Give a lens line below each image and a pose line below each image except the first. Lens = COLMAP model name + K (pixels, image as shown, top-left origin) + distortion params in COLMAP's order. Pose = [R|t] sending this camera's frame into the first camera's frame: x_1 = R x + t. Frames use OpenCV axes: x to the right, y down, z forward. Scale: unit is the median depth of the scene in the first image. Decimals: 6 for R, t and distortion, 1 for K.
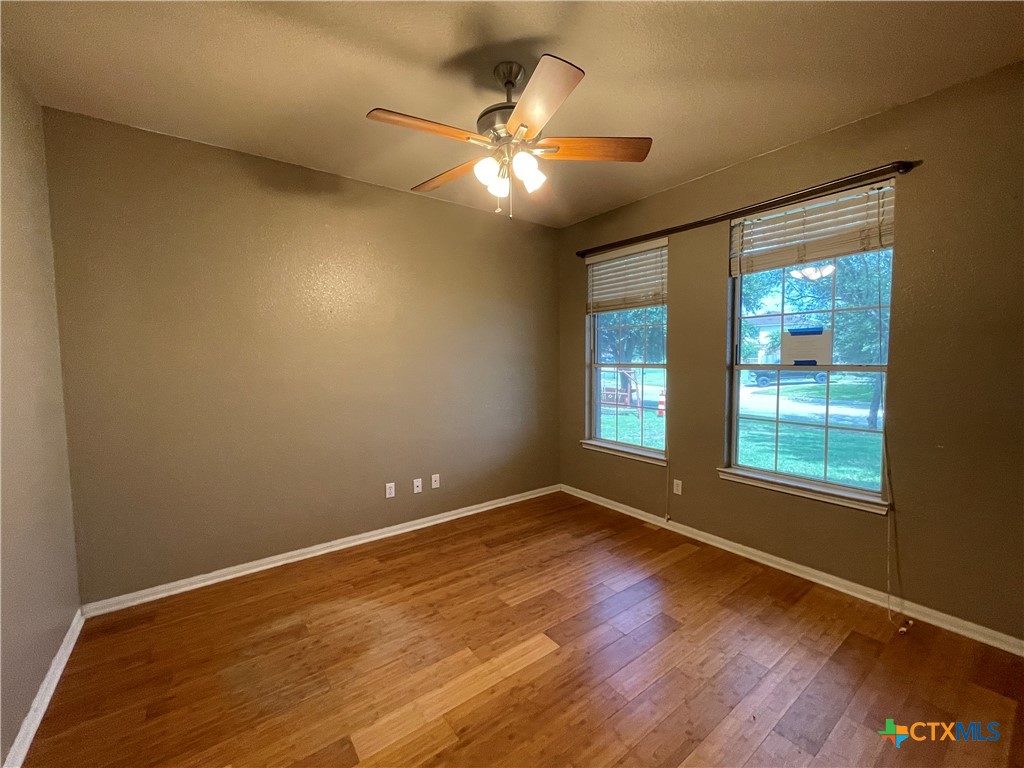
lens RADIAL K [[414.5, 0, 508.9], [0, 414.5, 381.8], [0, 0, 1]] dist [-0.001339, 0.000419]
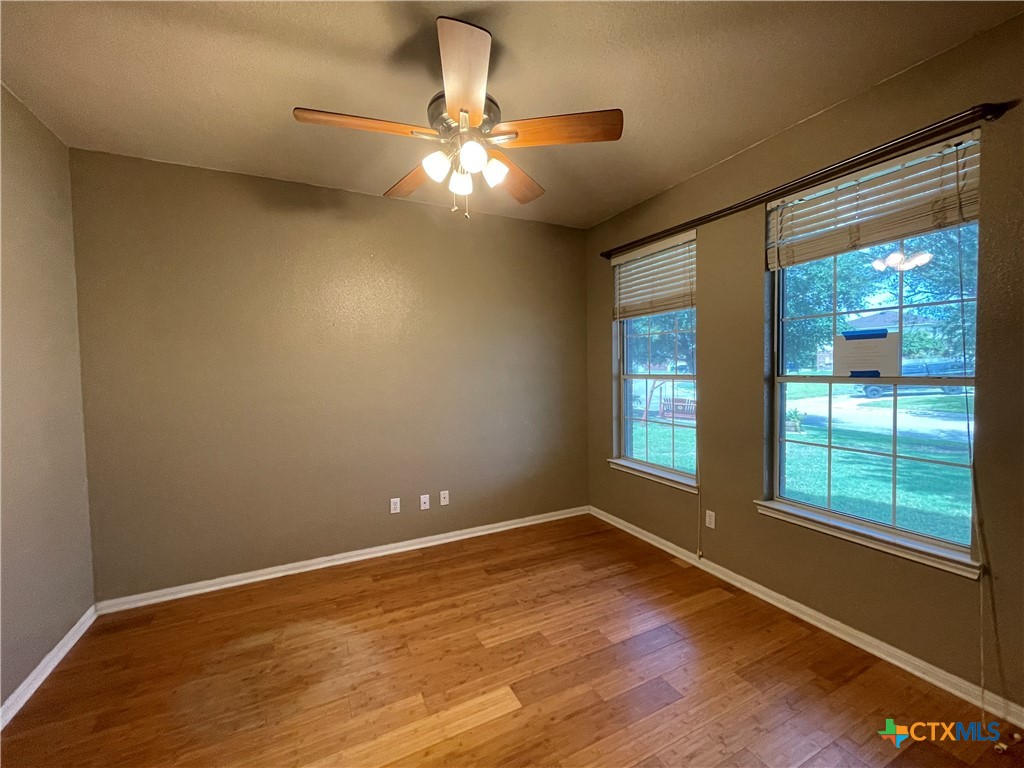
lens RADIAL K [[414.5, 0, 509.9], [0, 414.5, 381.9], [0, 0, 1]] dist [-0.001339, 0.000419]
pose [[0.984195, -0.001184, -0.177082, 0.200735], [-0.002623, 0.999771, -0.021260, -0.012770], [0.177067, 0.021389, 0.983966, 0.107499]]
